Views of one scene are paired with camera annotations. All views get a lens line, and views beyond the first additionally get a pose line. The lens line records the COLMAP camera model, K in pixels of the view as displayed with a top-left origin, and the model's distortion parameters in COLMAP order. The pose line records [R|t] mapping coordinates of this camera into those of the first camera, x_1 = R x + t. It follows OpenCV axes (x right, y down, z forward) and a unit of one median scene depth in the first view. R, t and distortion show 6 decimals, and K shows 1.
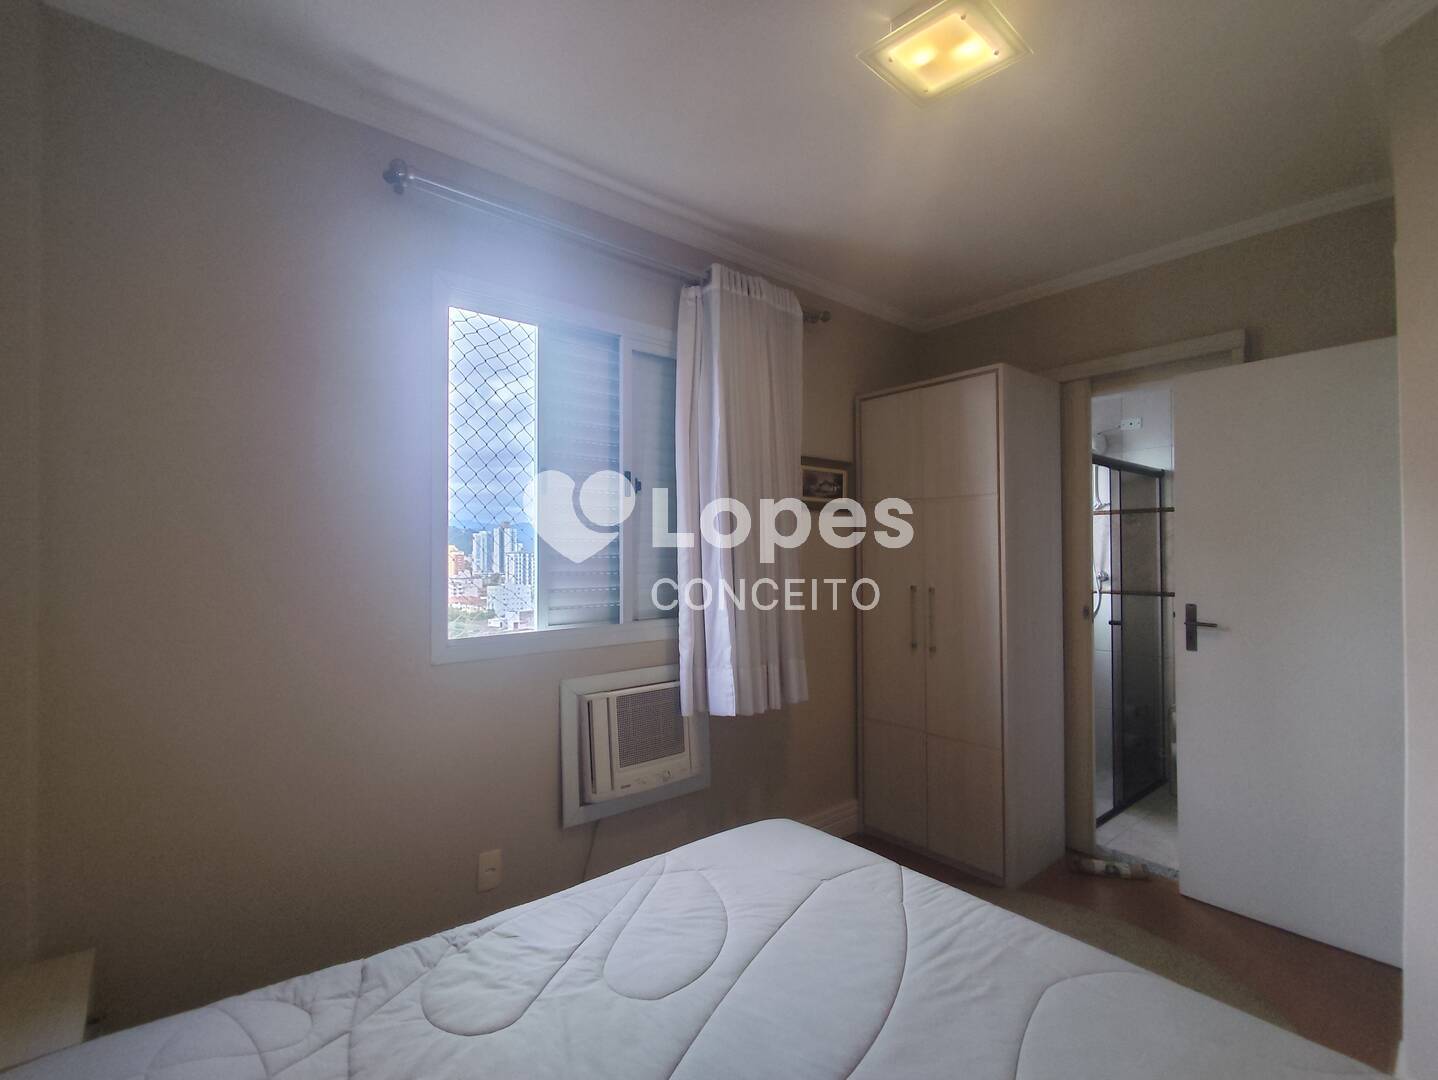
lens RADIAL K [[656.4, 0, 711.6], [0, 656.4, 541.5], [0, 0, 1]] dist [-0.002097, 0.000523]
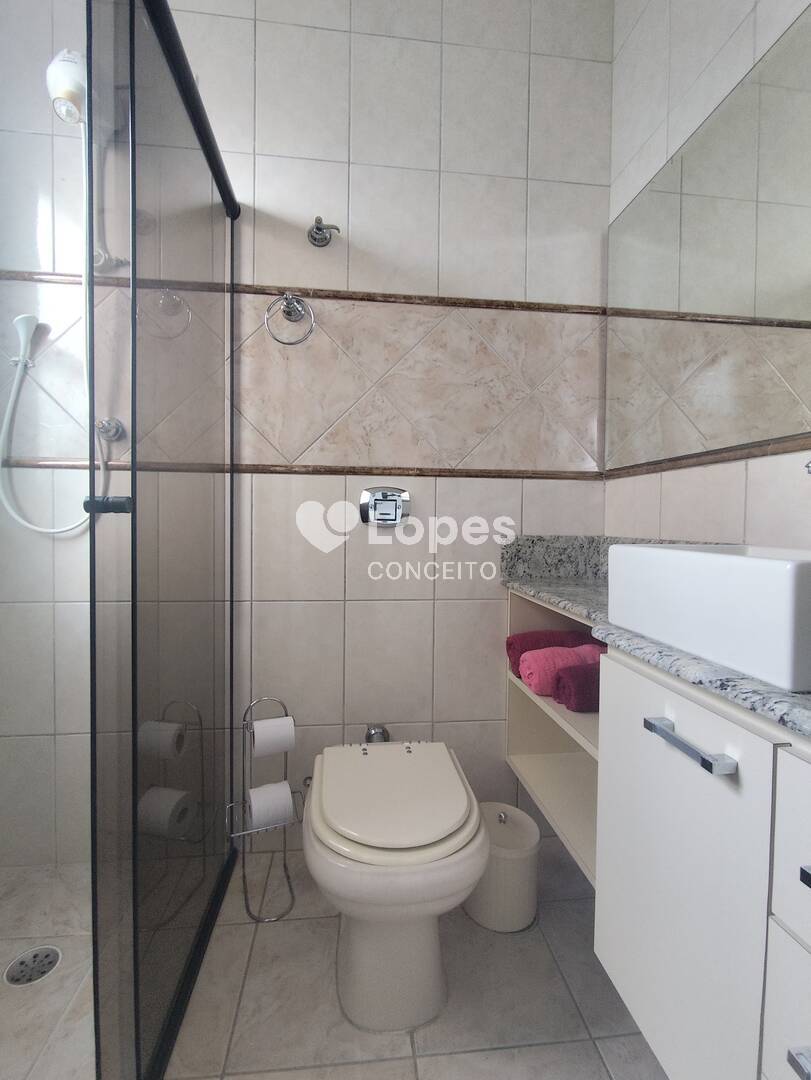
lens RADIAL K [[493.0, 0, 403.0], [0, 493.0, 531.4], [0, 0, 1]] dist [-0.002097, 0.000523]
pose [[0.549549, -0.013388, 0.835354, 0.664466], [-0.029181, 0.998954, 0.035207, 0.159079], [-0.834951, -0.043725, 0.548584, 1.018366]]
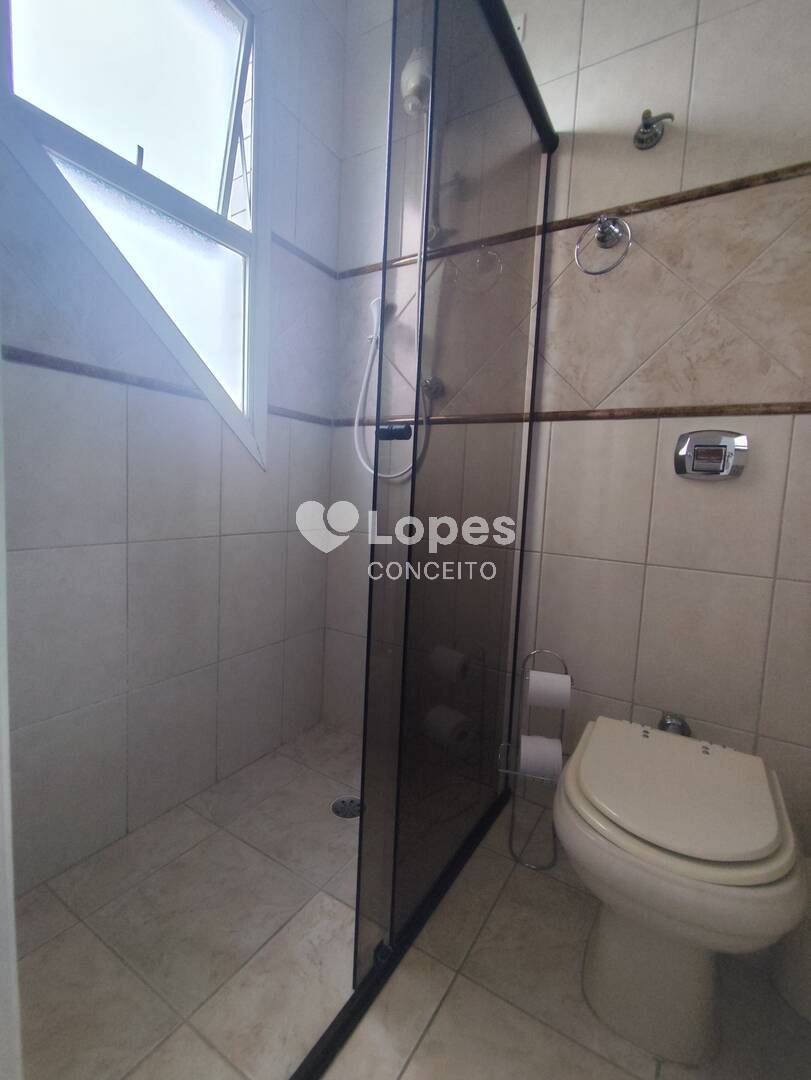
lens RADIAL K [[493.0, 0, 405.6], [0, 493.0, 531.9], [0, 0, 1]] dist [-0.002097, 0.000523]
pose [[0.945231, 0.016952, 0.325961, 0.709080], [-0.055378, 0.992501, 0.108970, 0.186404], [-0.321670, -0.121053, 0.939082, 1.001435]]
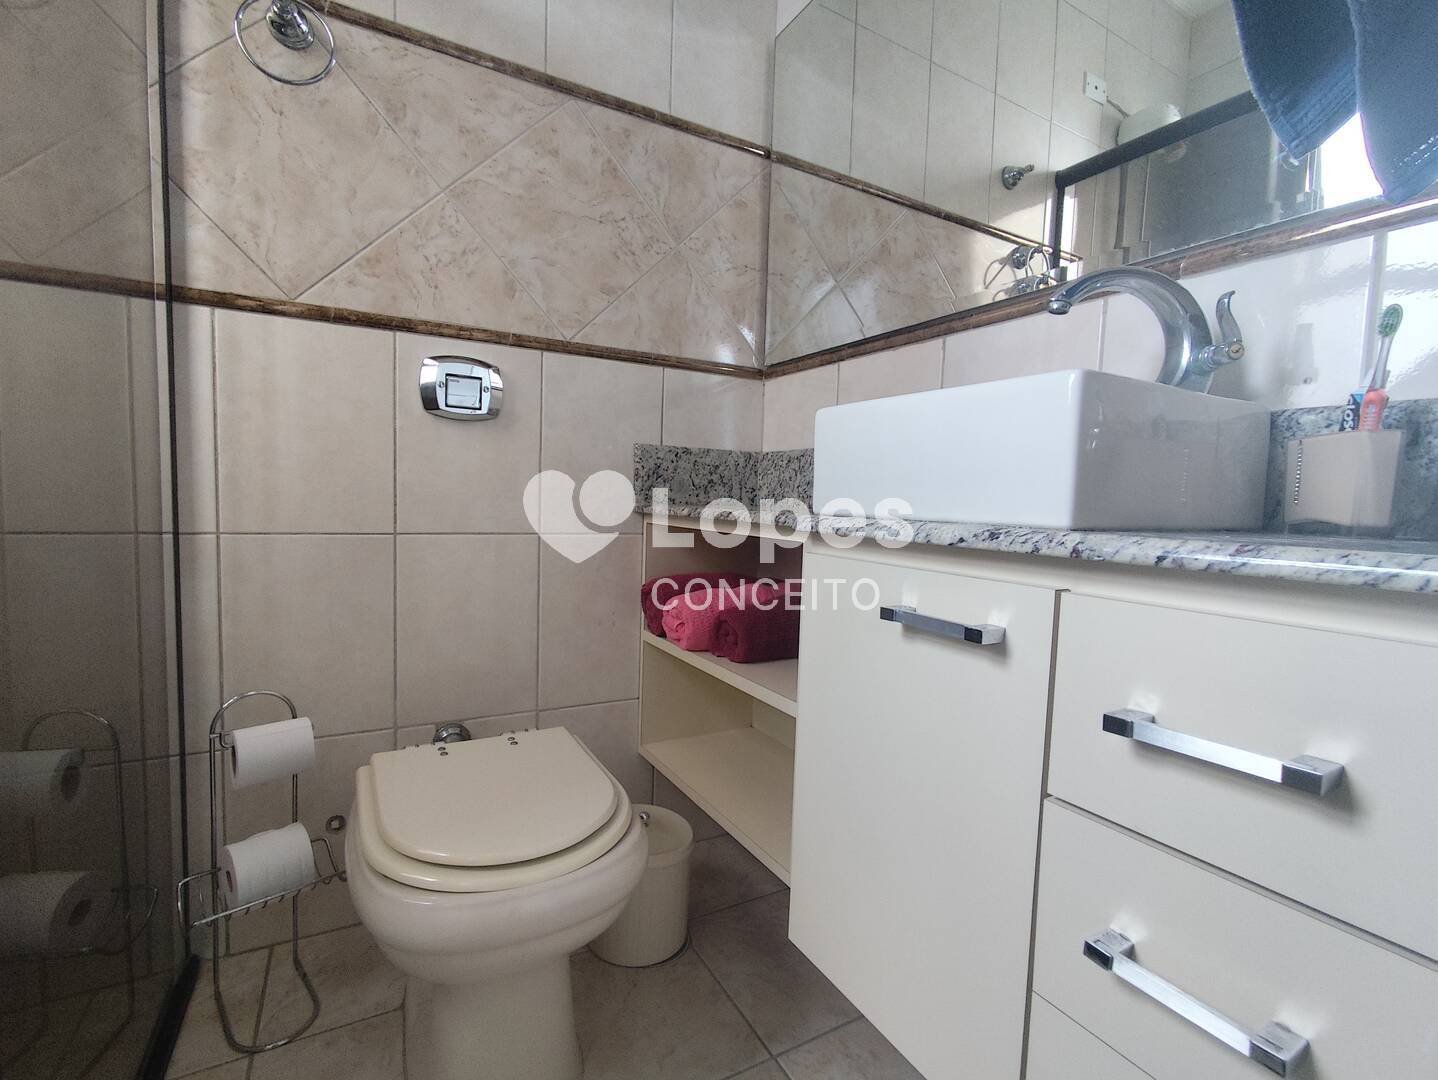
lens RADIAL K [[656.4, 0, 709.9], [0, 656.4, 542.3], [0, 0, 1]] dist [-0.002097, 0.000523]
pose [[0.193575, -0.063517, 0.979027, 0.677783], [-0.053298, 0.995748, 0.075140, 0.215109], [-0.979637, -0.066726, 0.189366, 1.064985]]
